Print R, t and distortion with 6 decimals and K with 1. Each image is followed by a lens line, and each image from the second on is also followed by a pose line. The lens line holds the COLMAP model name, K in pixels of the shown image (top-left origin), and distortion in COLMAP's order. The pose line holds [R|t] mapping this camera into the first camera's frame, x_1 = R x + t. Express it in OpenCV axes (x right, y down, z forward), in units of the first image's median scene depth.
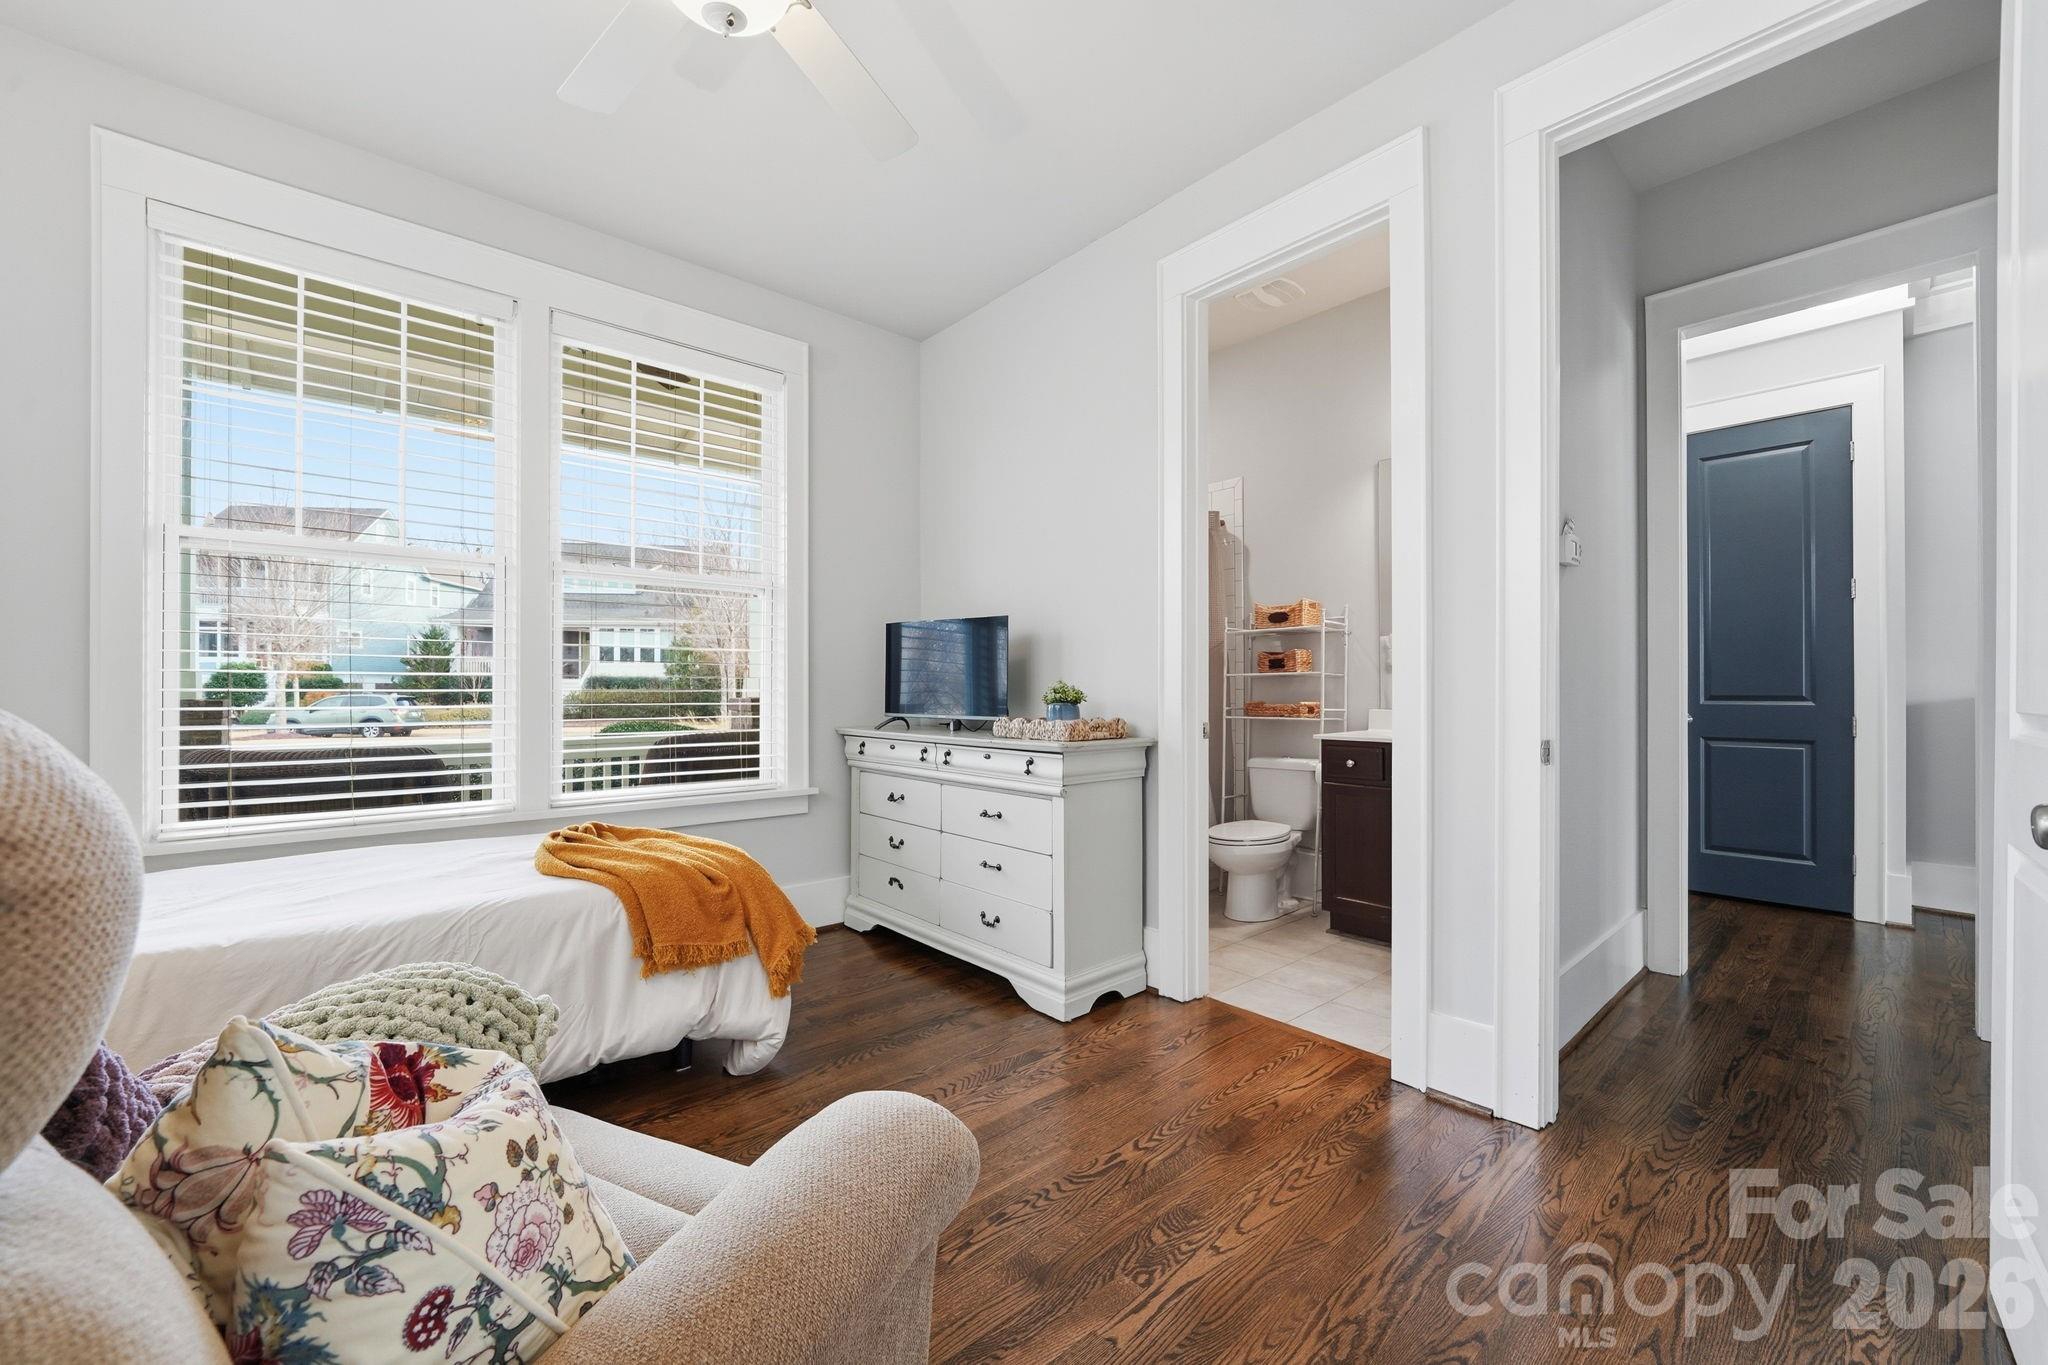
lens RADIAL K [[804.1, 0, 1031.4], [0, 804.1, 683.3], [0, 0, 1]] dist [-0.002171, 0.000015]
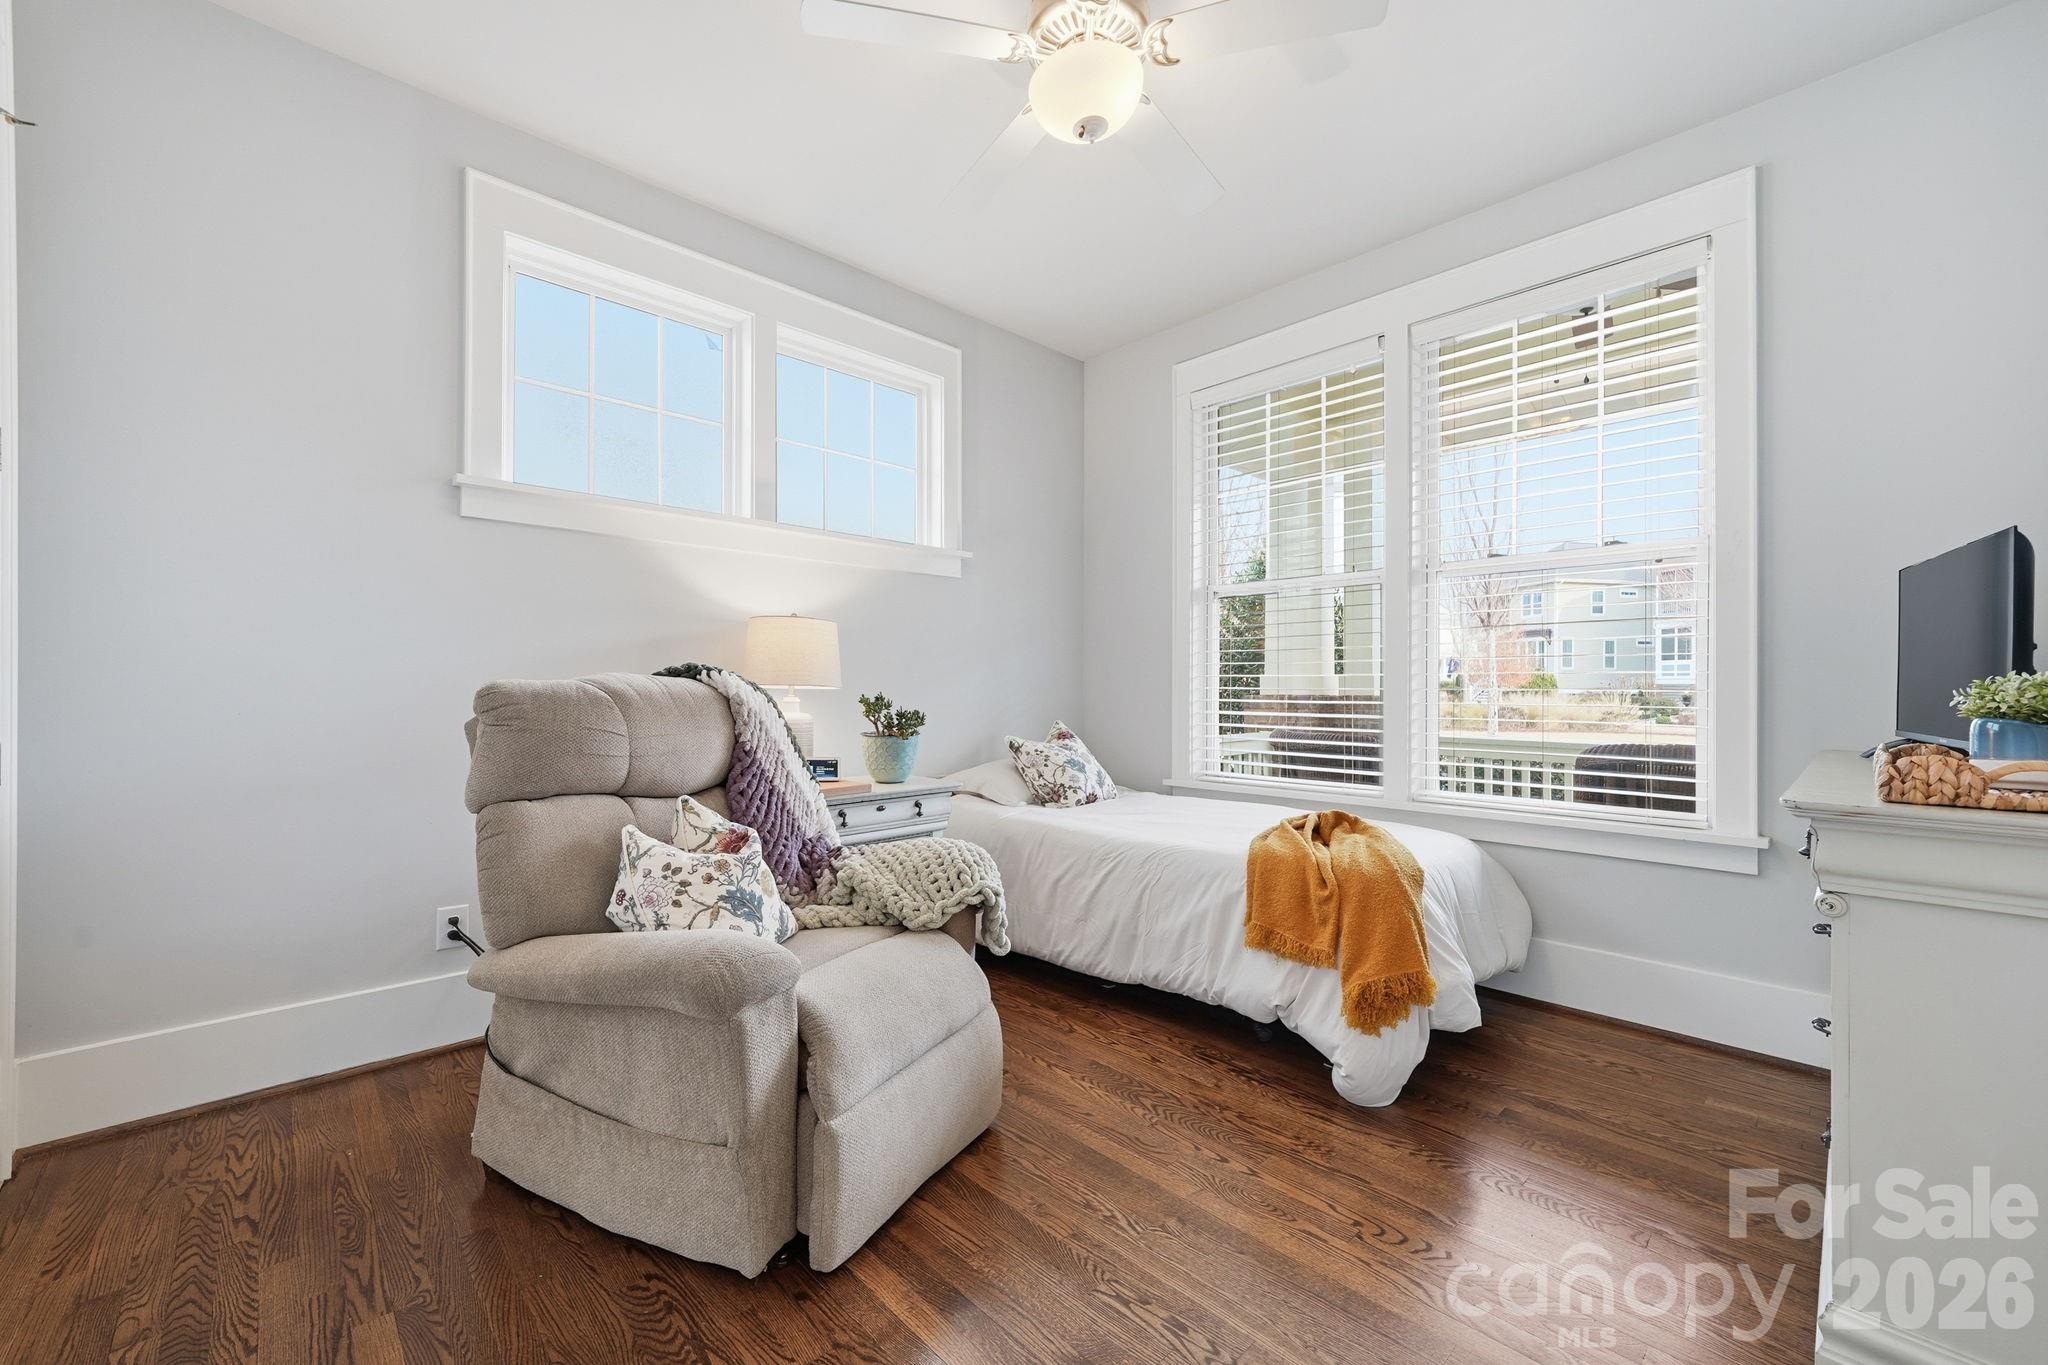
lens RADIAL K [[831.5, 0, 1032.1], [0, 831.5, 689.7], [0, 0, 1]] dist [0.000085, -0.000018]
pose [[0.038500, 0.000213, -0.999259, 0.343825], [0.004515, 0.999990, 0.000387, 0.006405], [0.999248, -0.004526, 0.038499, 0.352771]]
